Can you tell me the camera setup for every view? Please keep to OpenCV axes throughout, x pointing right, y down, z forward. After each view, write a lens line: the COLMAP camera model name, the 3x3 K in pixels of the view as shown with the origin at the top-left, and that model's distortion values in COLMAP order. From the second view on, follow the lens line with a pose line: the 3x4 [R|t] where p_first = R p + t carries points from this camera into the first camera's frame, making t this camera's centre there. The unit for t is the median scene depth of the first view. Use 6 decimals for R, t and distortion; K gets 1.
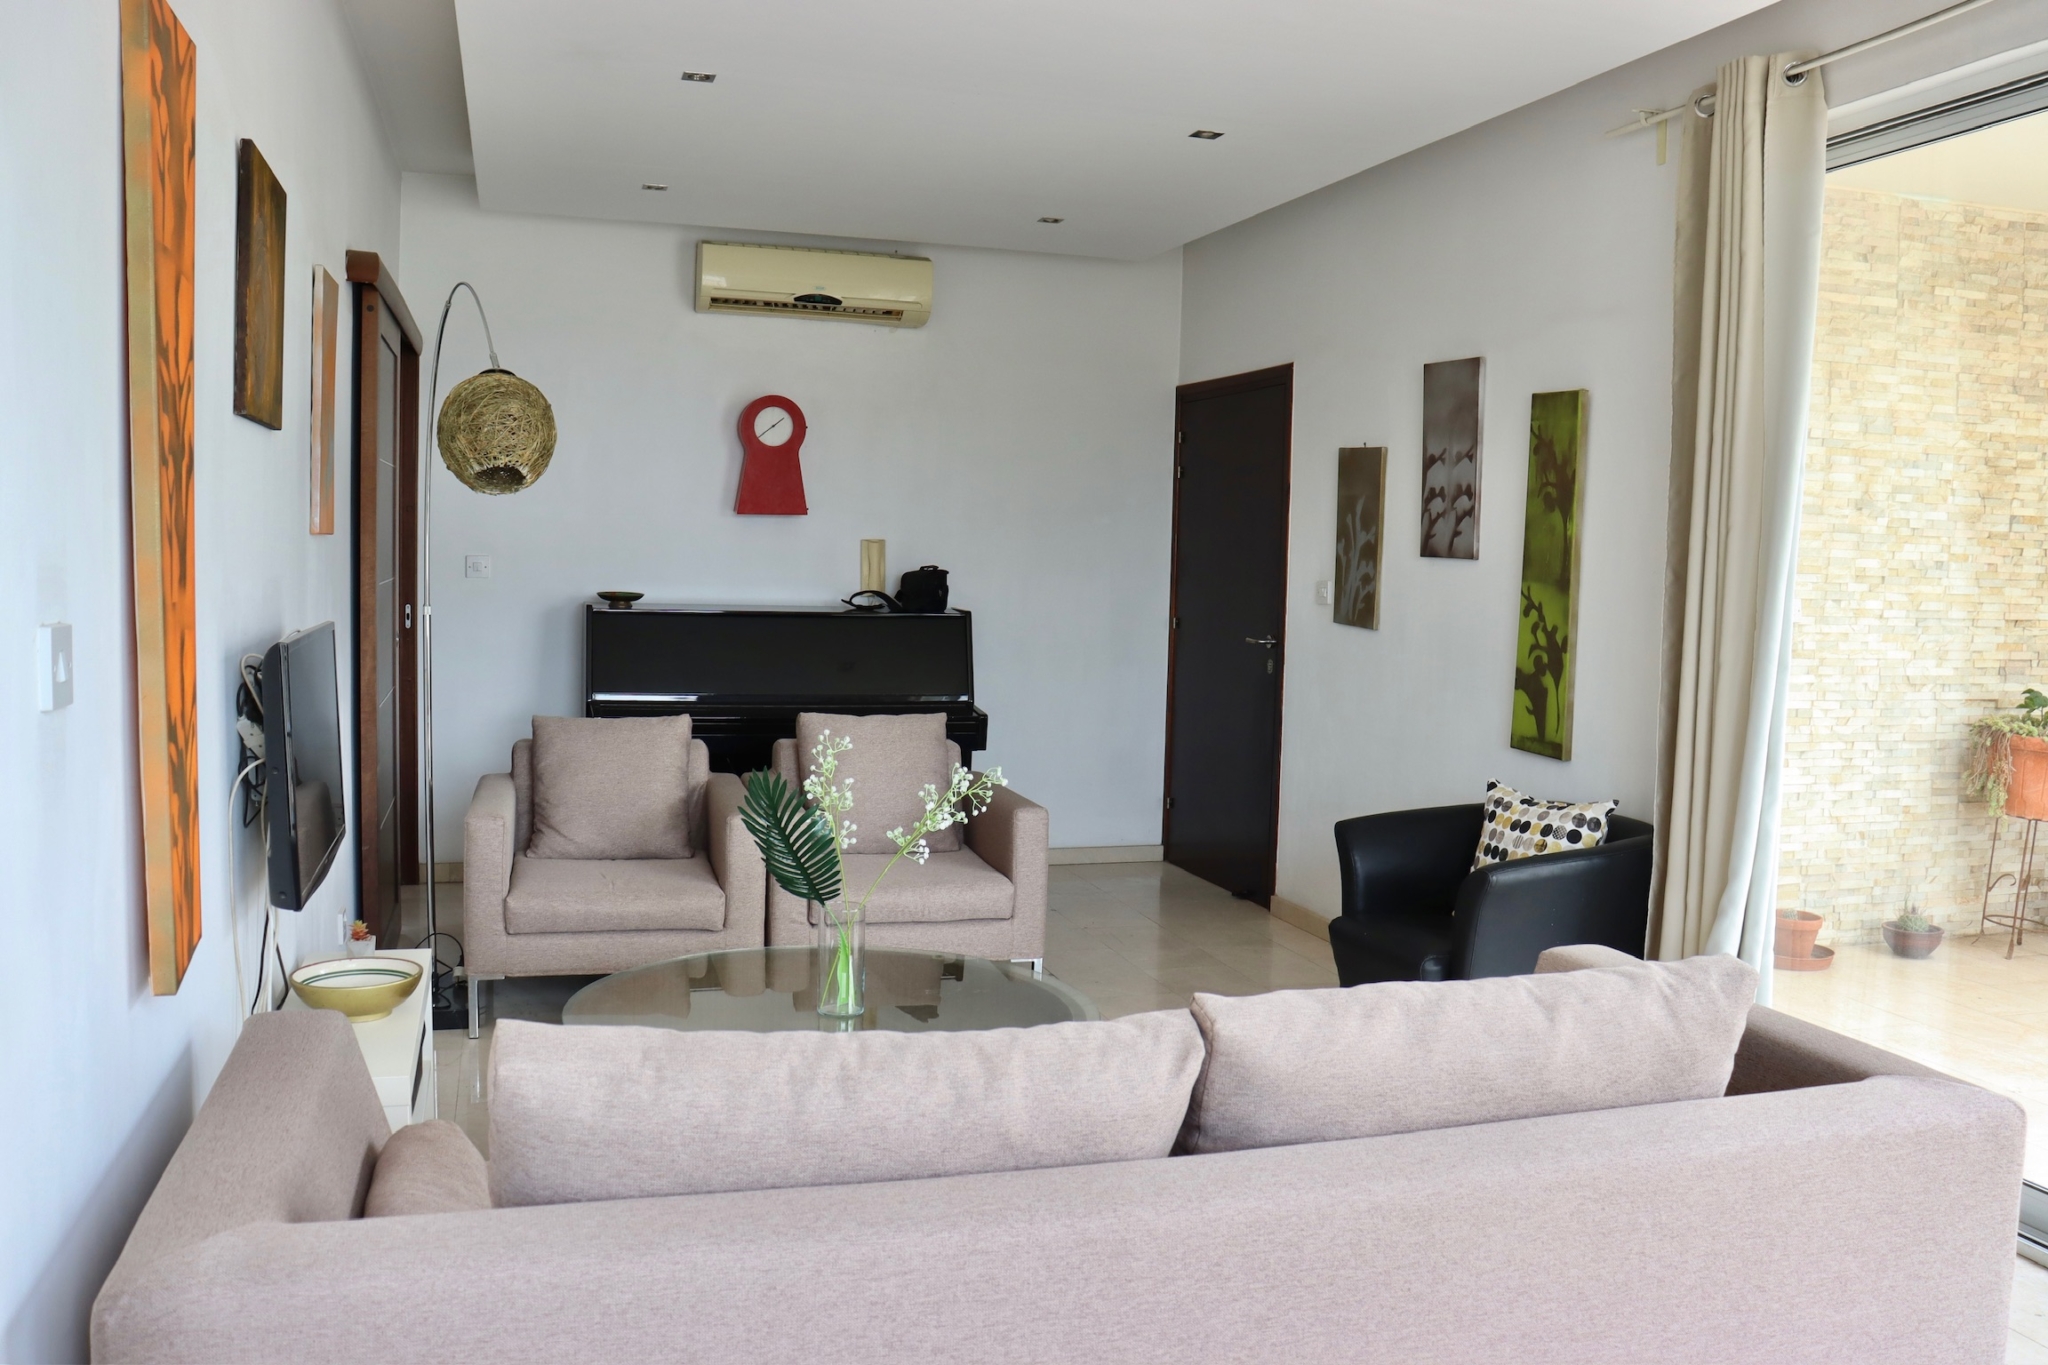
lens RADIAL K [[1701.7, 0, 1024.0], [0, 1701.7, 682.5], [0, 0, 1]] dist [-0.175183, 0.154804]
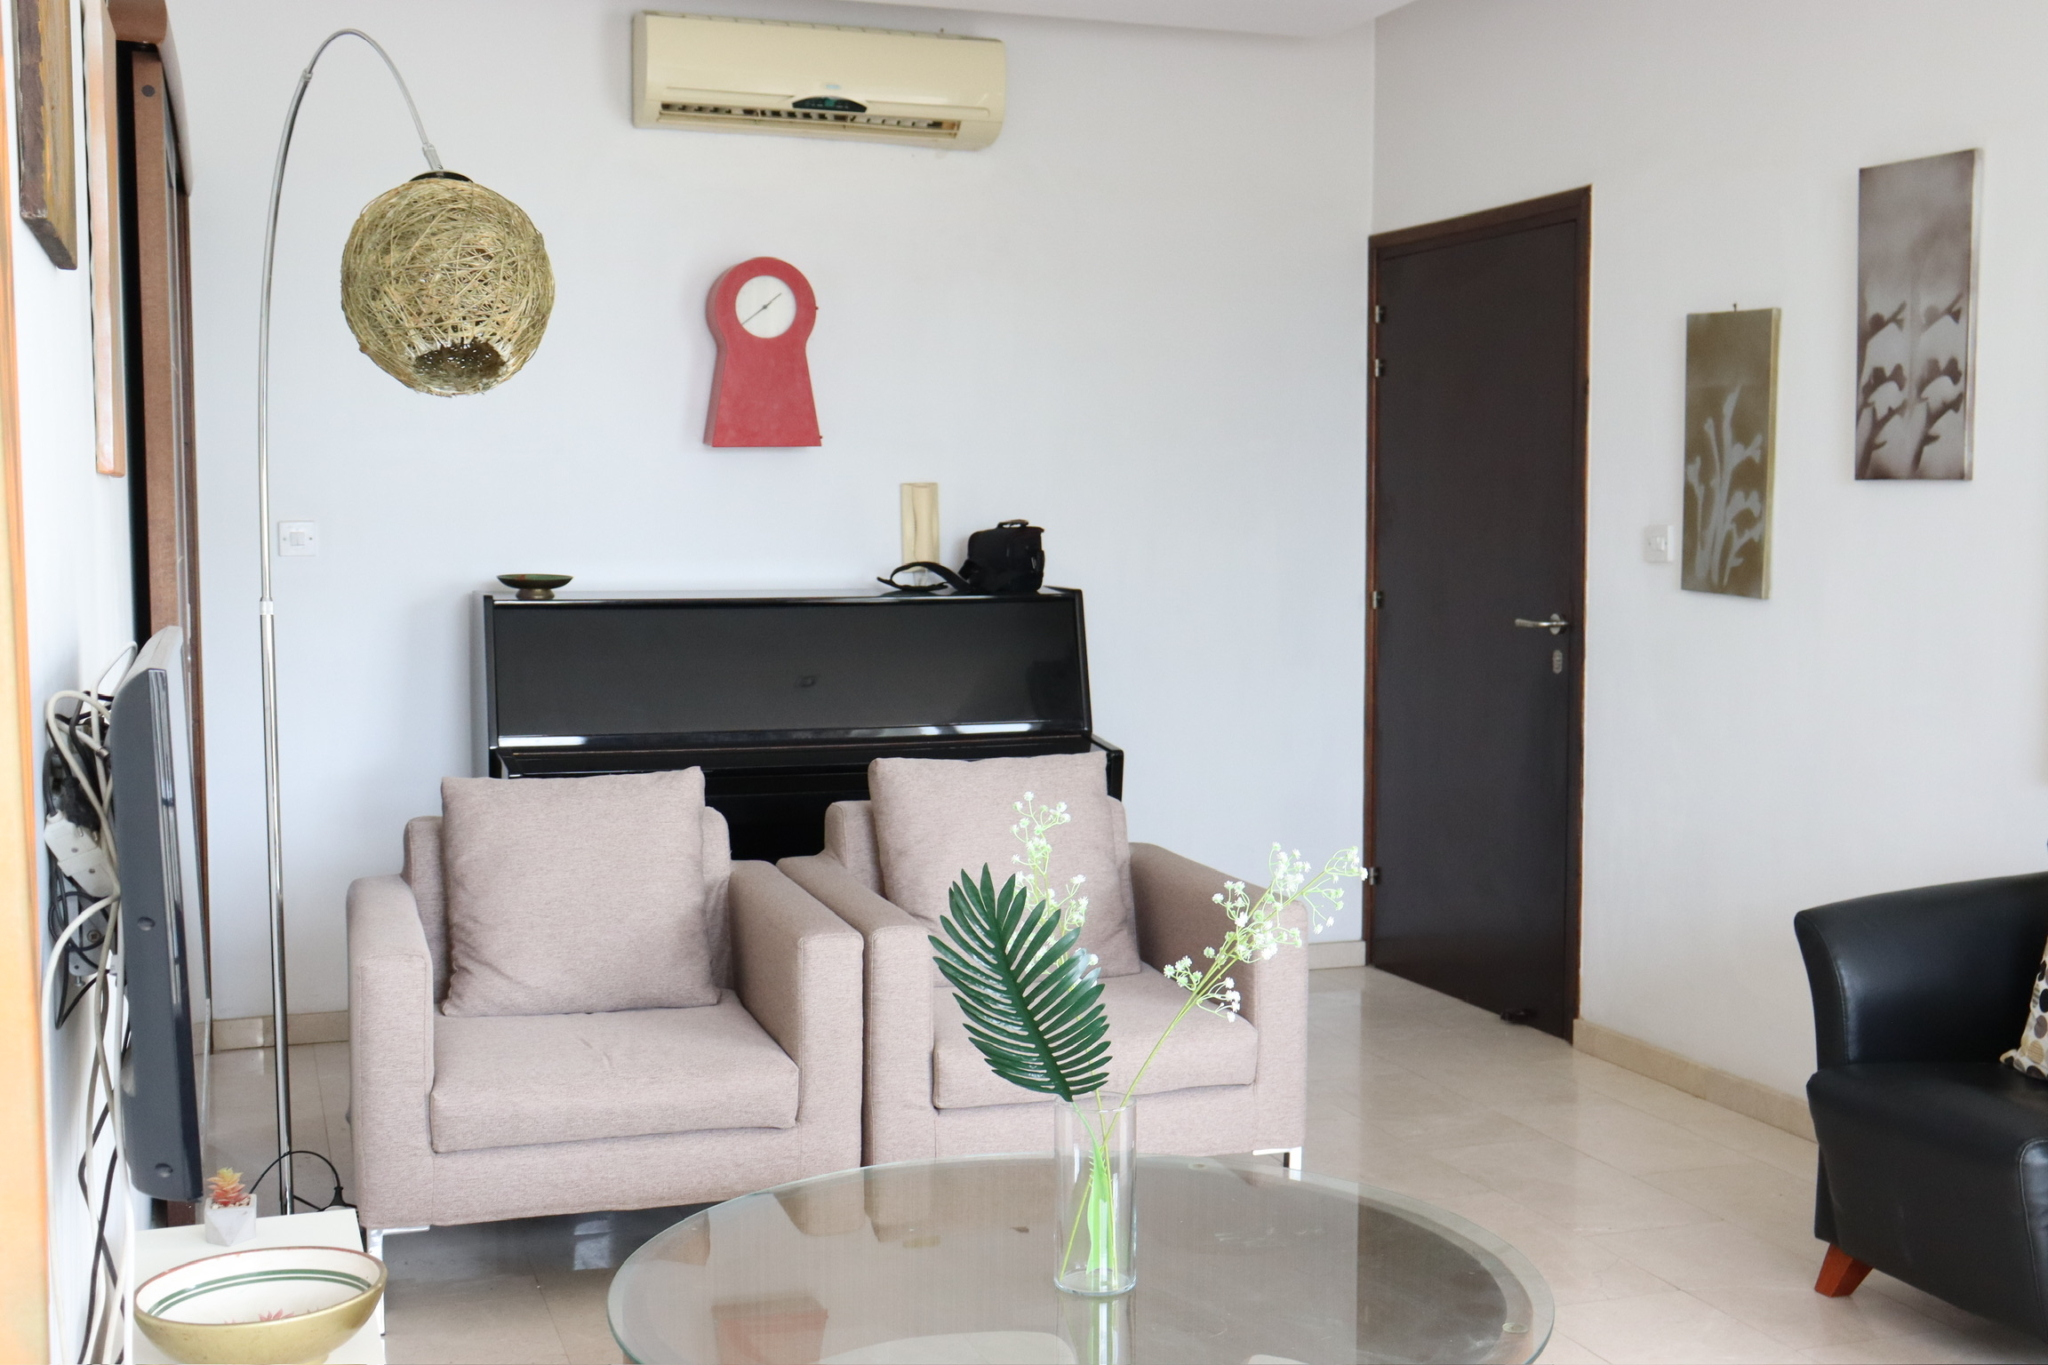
lens RADIAL K [[2349.8, 0, 1024.0], [0, 2349.8, 682.5], [0, 0, 1]] dist [-0.011236, 0.008419]
pose [[0.998965, -0.028929, 0.035106, -0.103936], [0.029100, 0.999567, -0.004368, -0.004402], [-0.034965, 0.005385, 0.999374, 0.137340]]
